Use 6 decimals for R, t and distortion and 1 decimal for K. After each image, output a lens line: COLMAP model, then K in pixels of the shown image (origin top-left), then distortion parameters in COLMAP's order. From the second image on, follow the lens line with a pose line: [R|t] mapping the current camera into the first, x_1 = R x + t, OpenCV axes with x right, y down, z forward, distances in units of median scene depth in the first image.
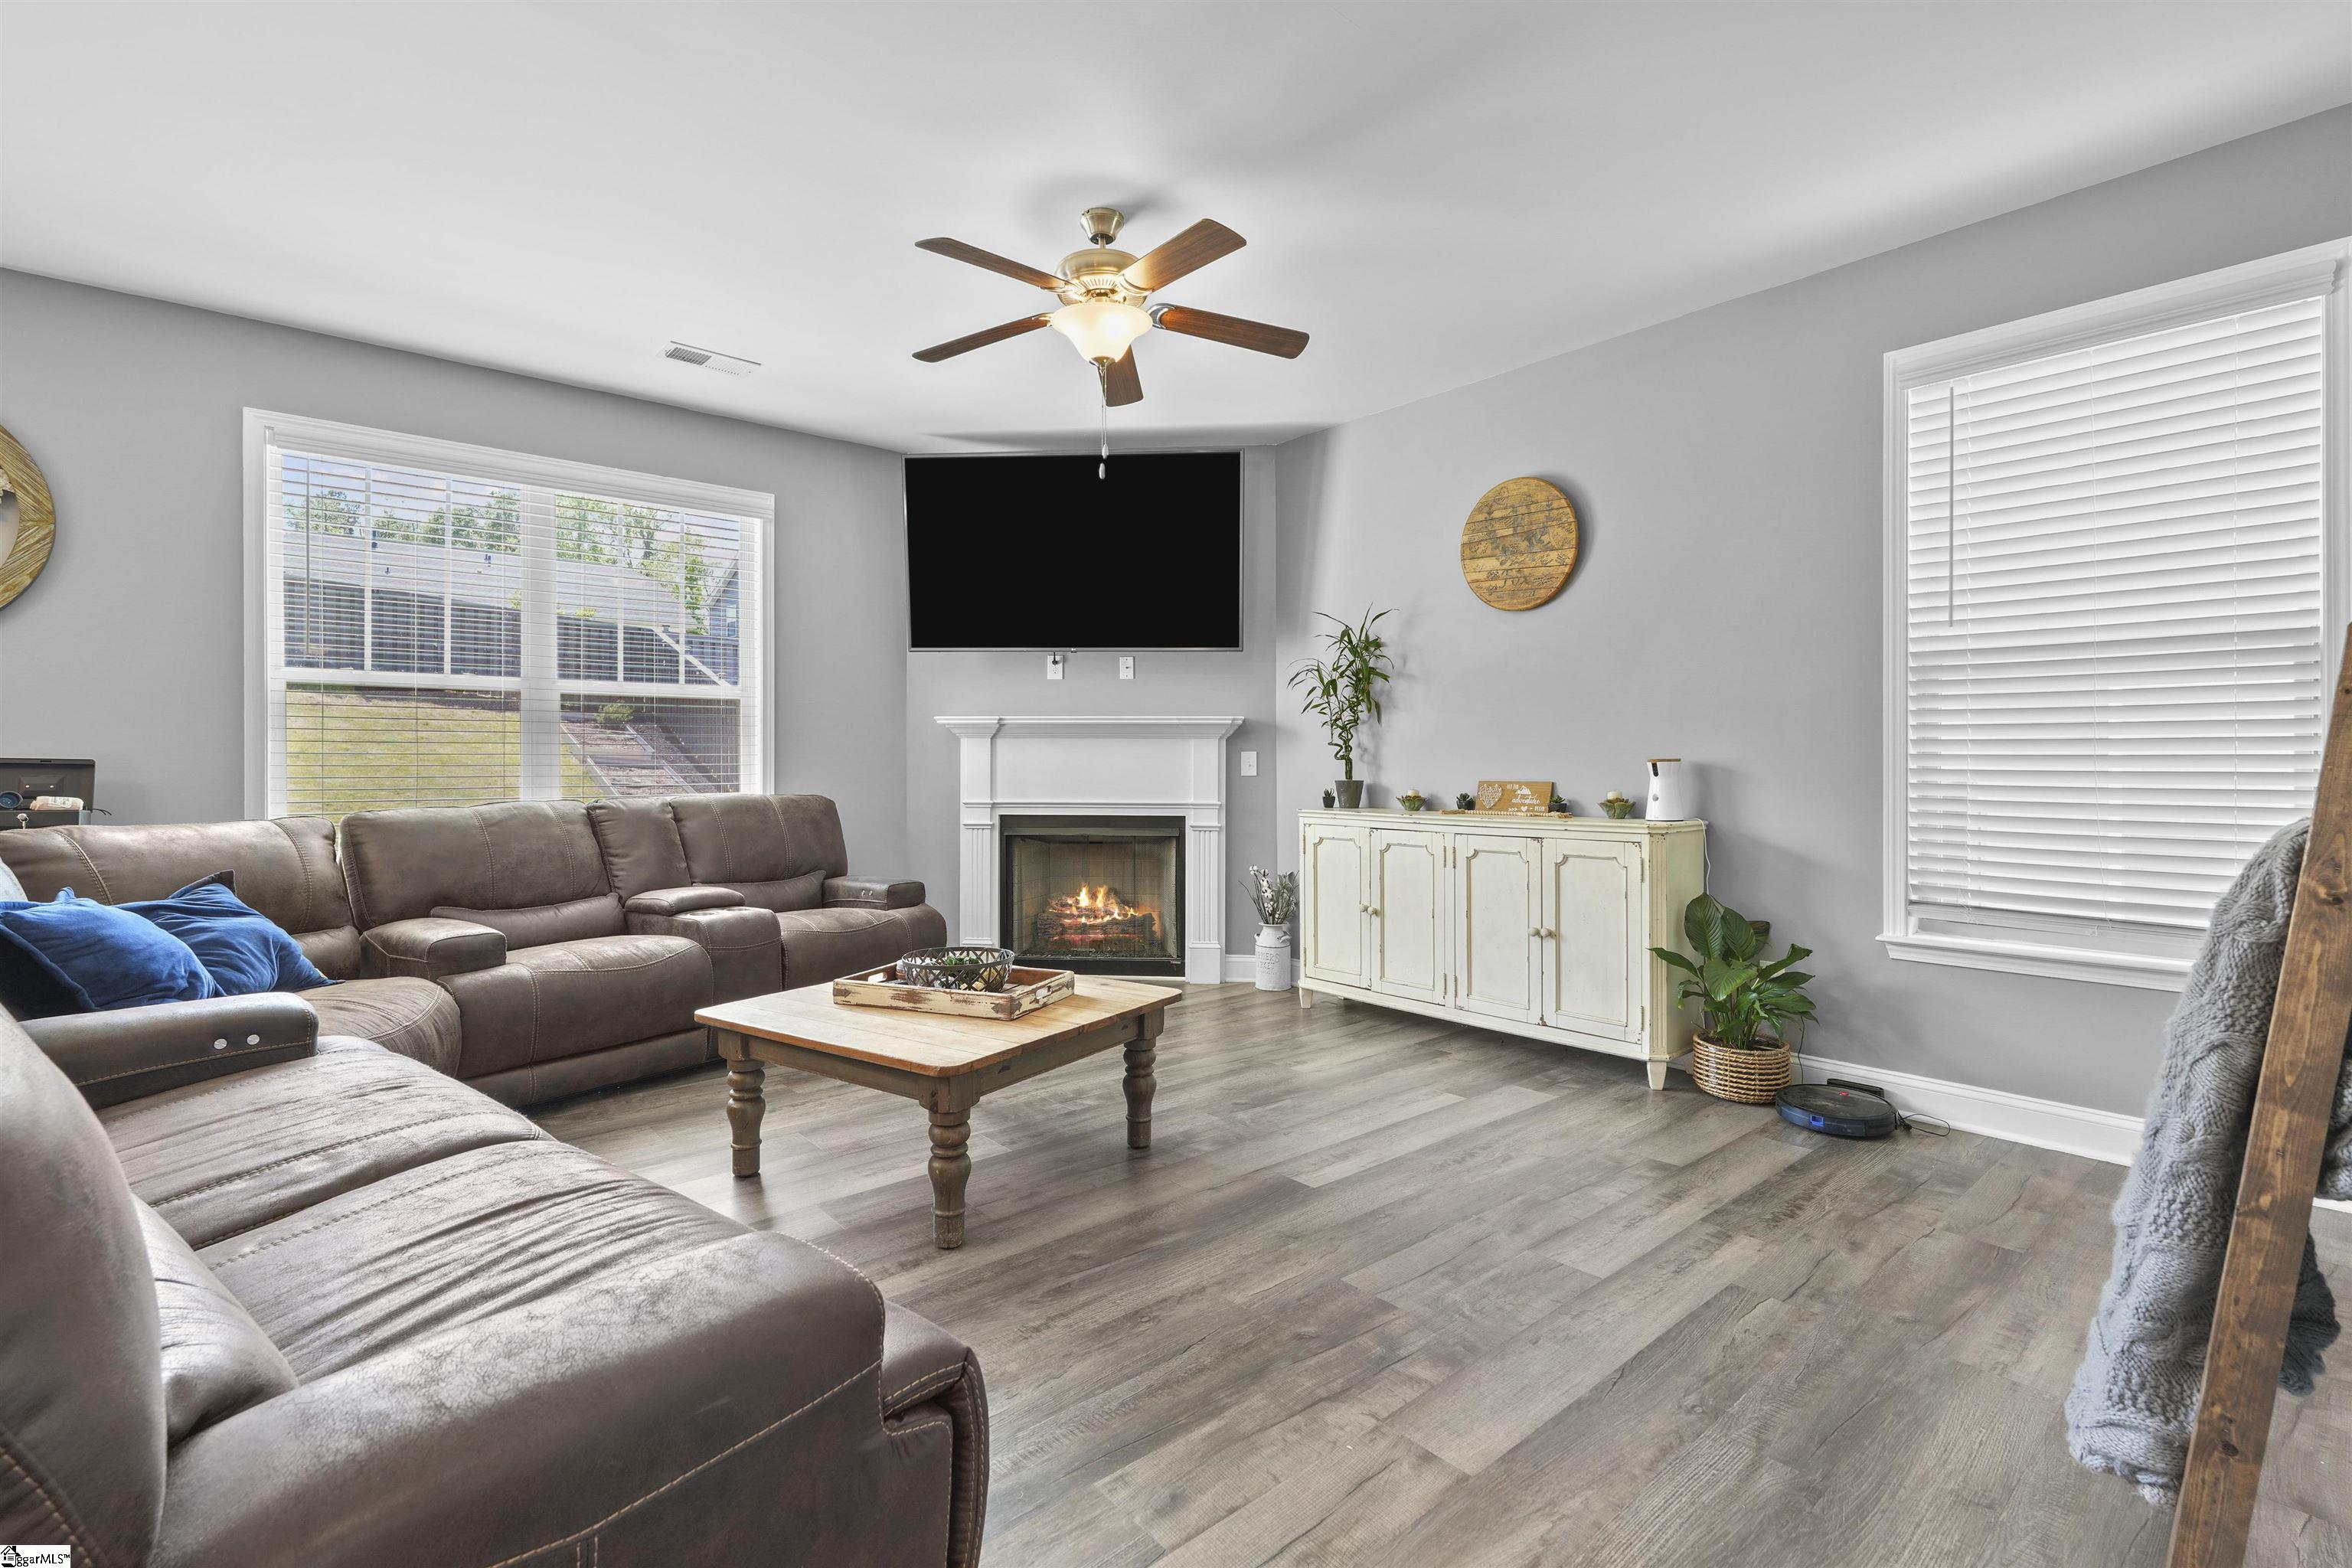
lens RADIAL K [[1051.0, 0, 1176.0], [0, 1051.0, 784.0], [0, 0, 1]] dist [0.002133, 0.001154]
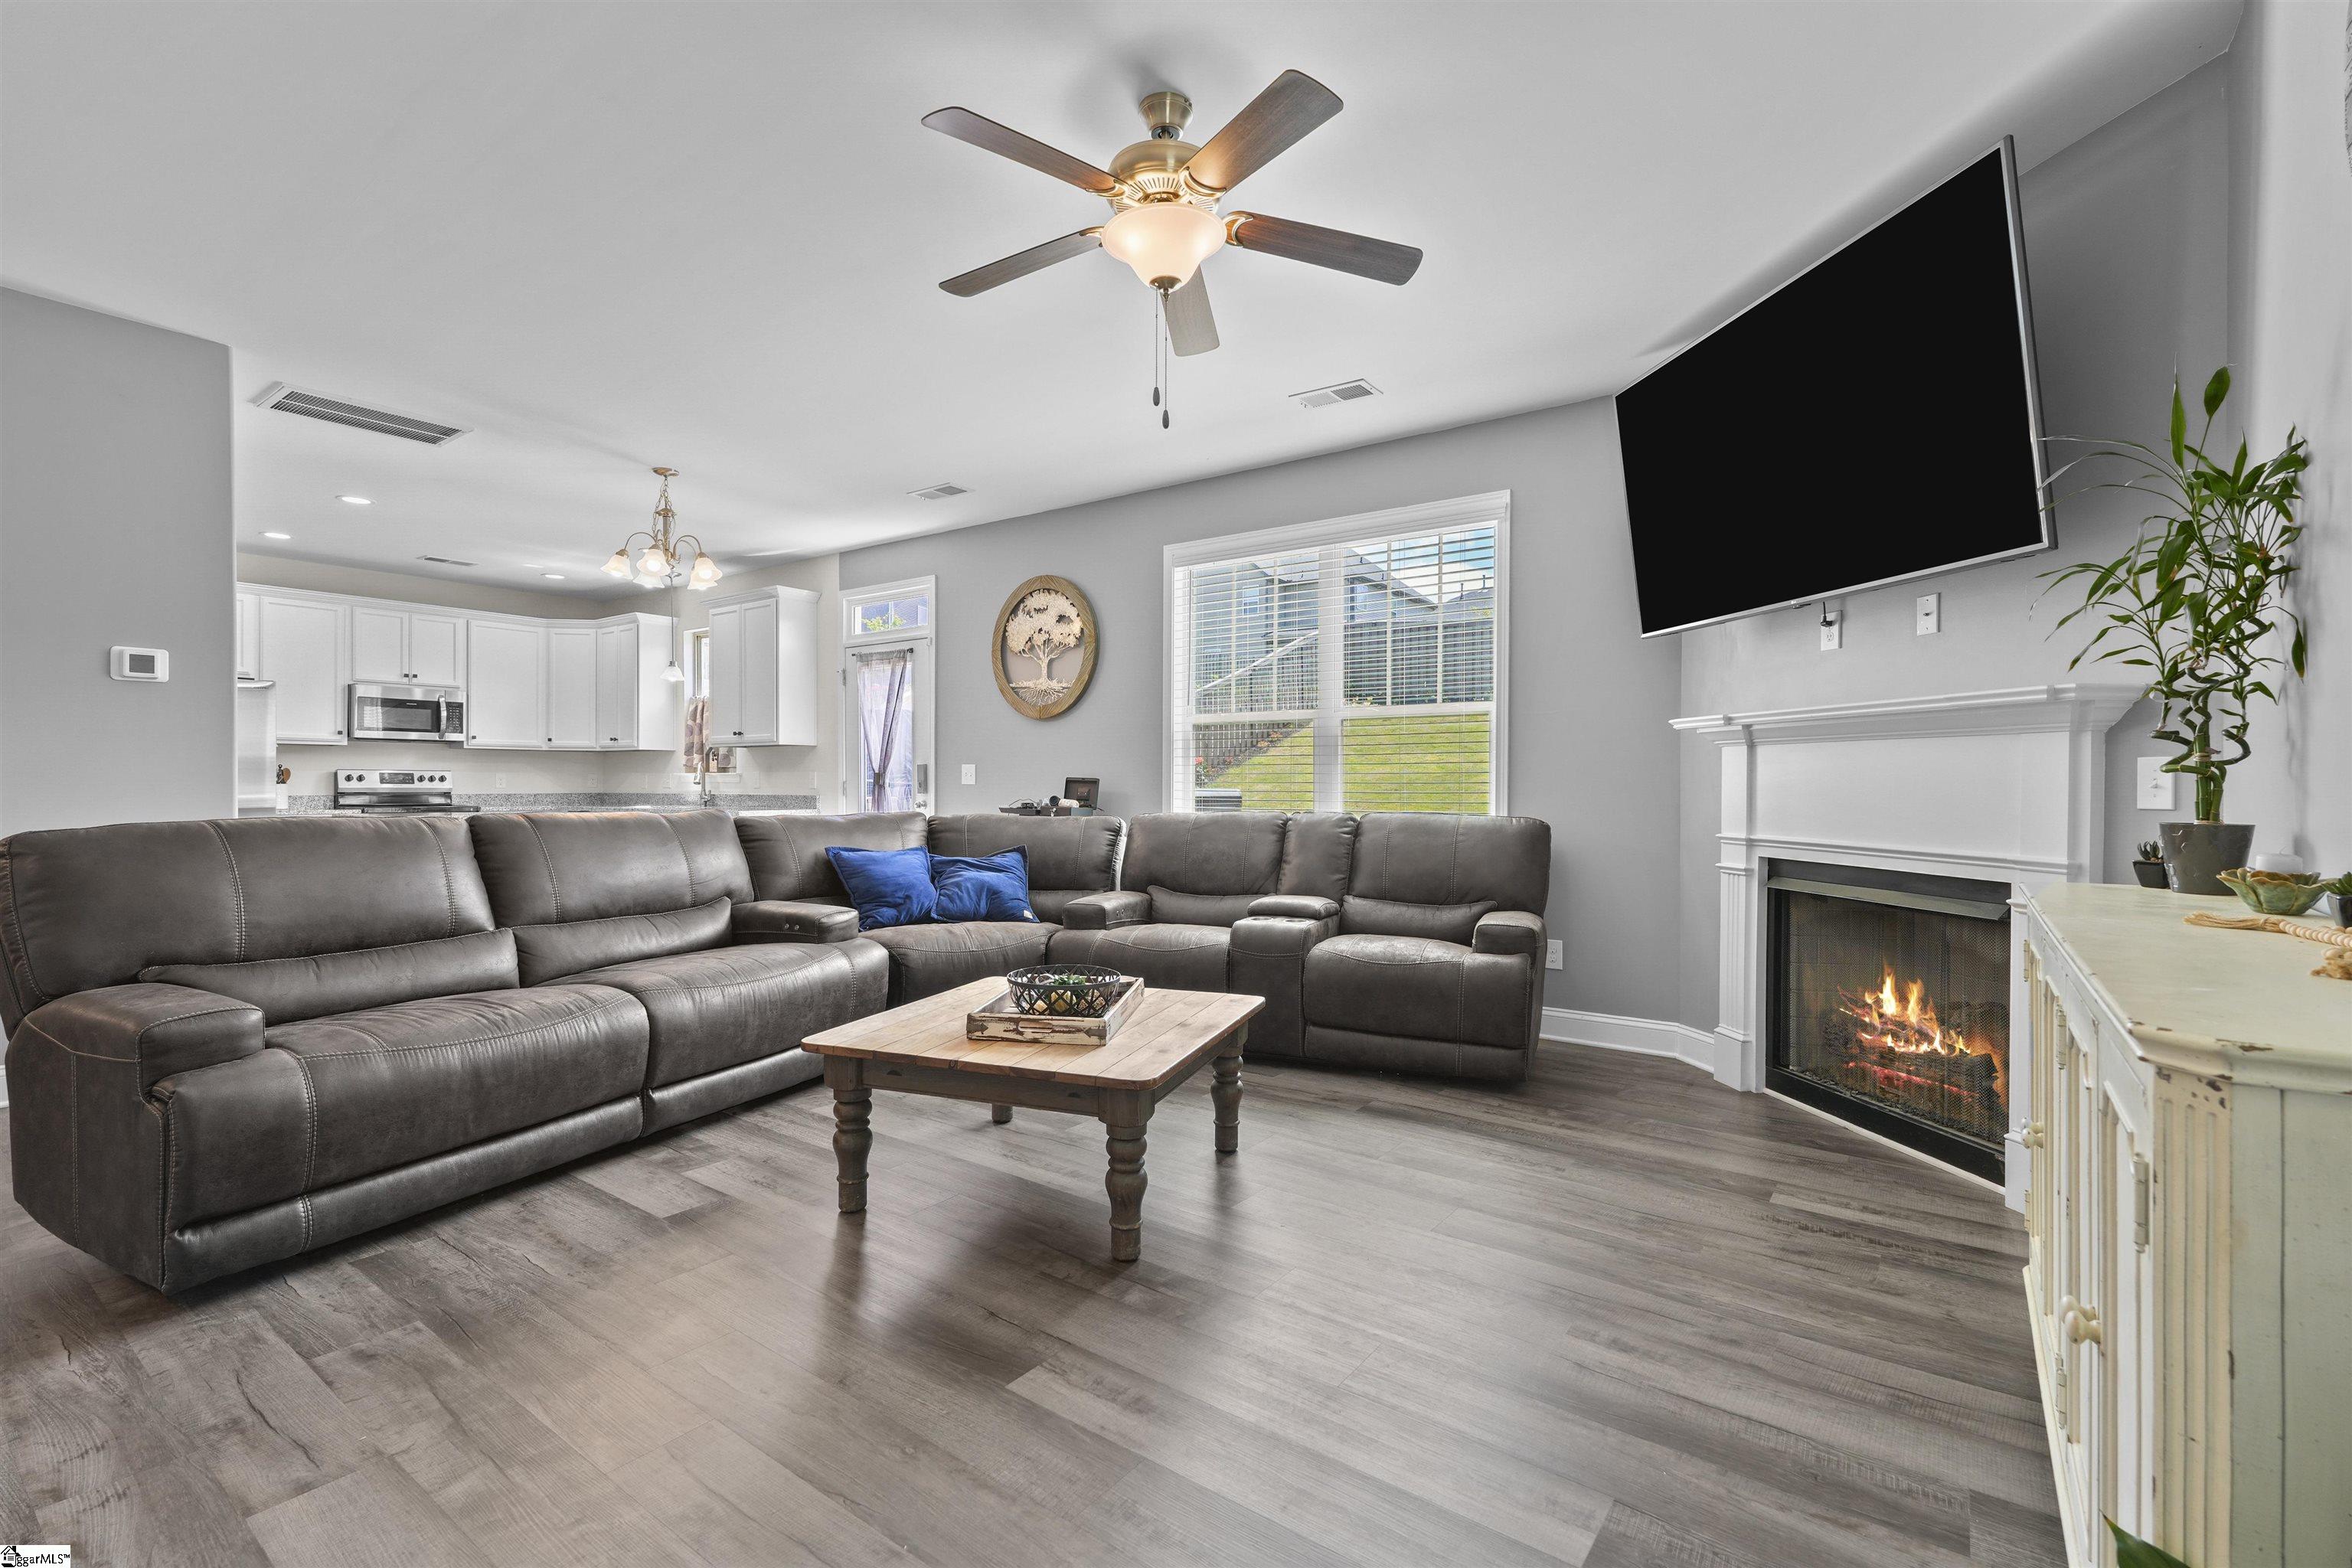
lens RADIAL K [[1051.0, 0, 1176.0], [0, 1051.0, 784.0], [0, 0, 1]] dist [0.002133, 0.001154]
pose [[0.224583, 0.002422, -0.974452, 0.467107], [-0.021349, 0.999769, -0.002436, -0.009078], [0.974221, 0.021351, 0.224583, 0.529316]]
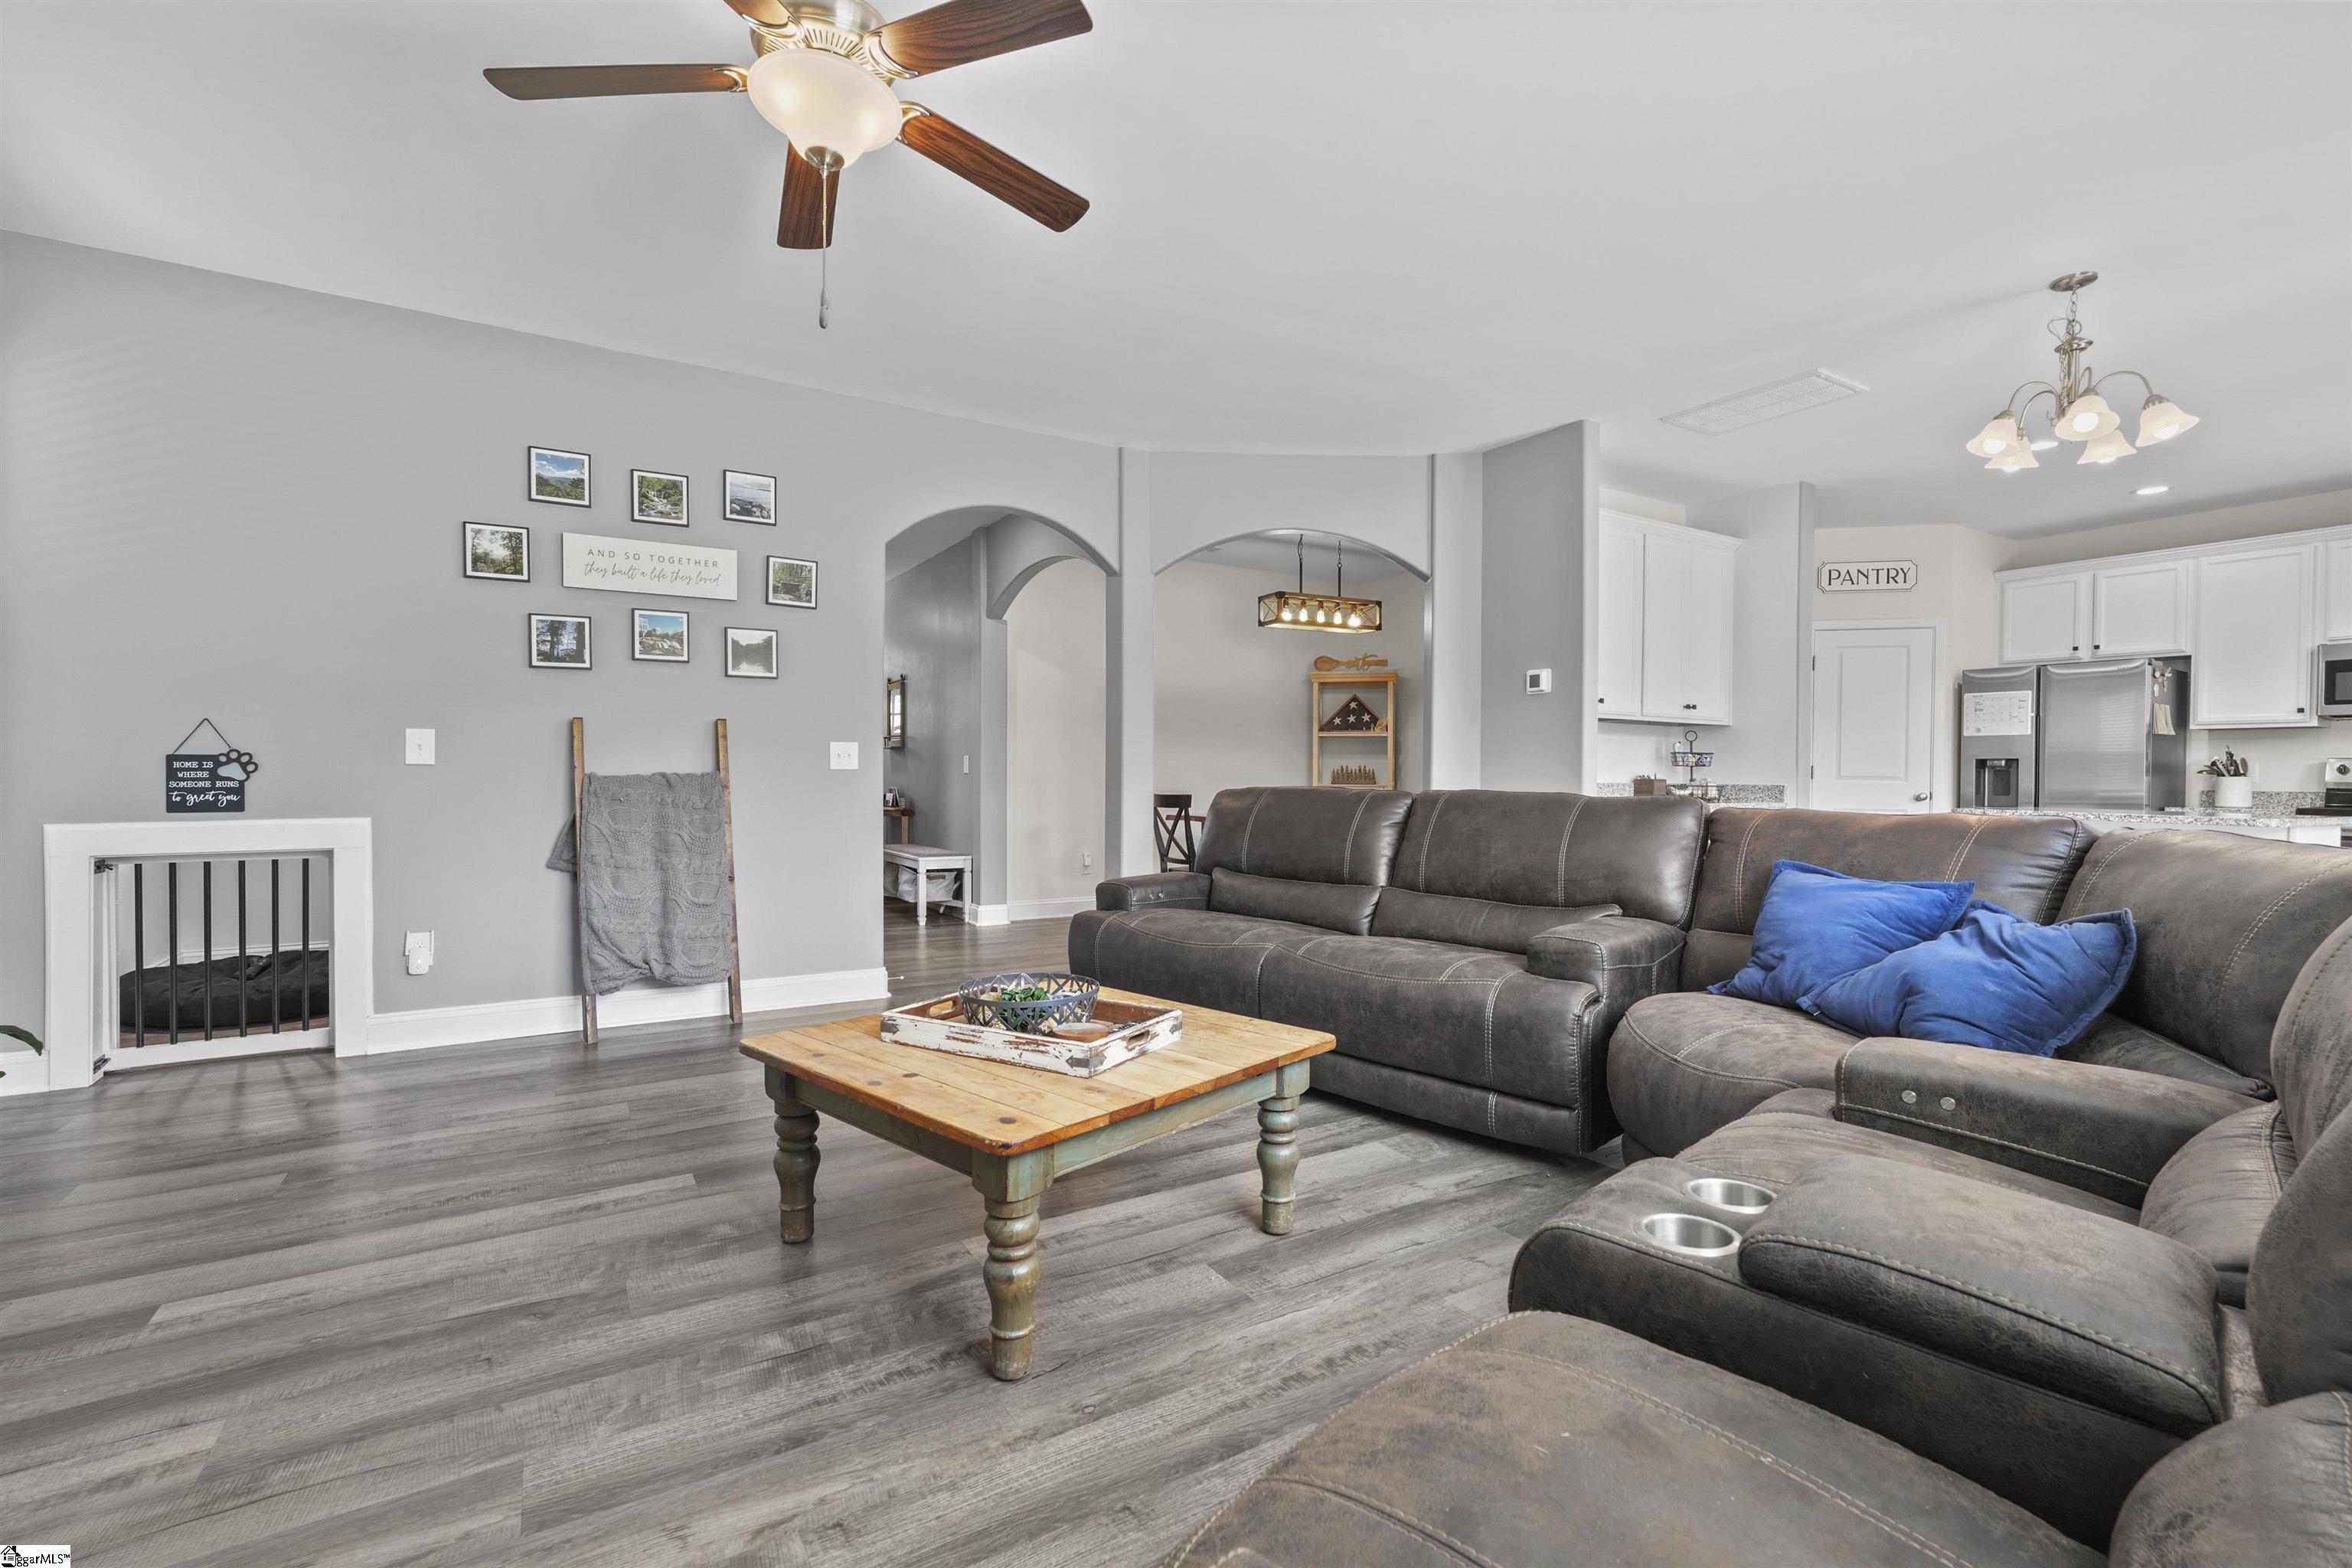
lens RADIAL K [[1032.2, 0, 1181.2], [0, 1032.2, 777.3], [0, 0, 1]] dist [-0.002869, -0.000204]
pose [[-0.987484, -0.006439, 0.157586, -0.266424], [-0.003151, 0.999772, 0.021102, -0.006585], [-0.157686, 0.020341, -0.987280, 1.051287]]
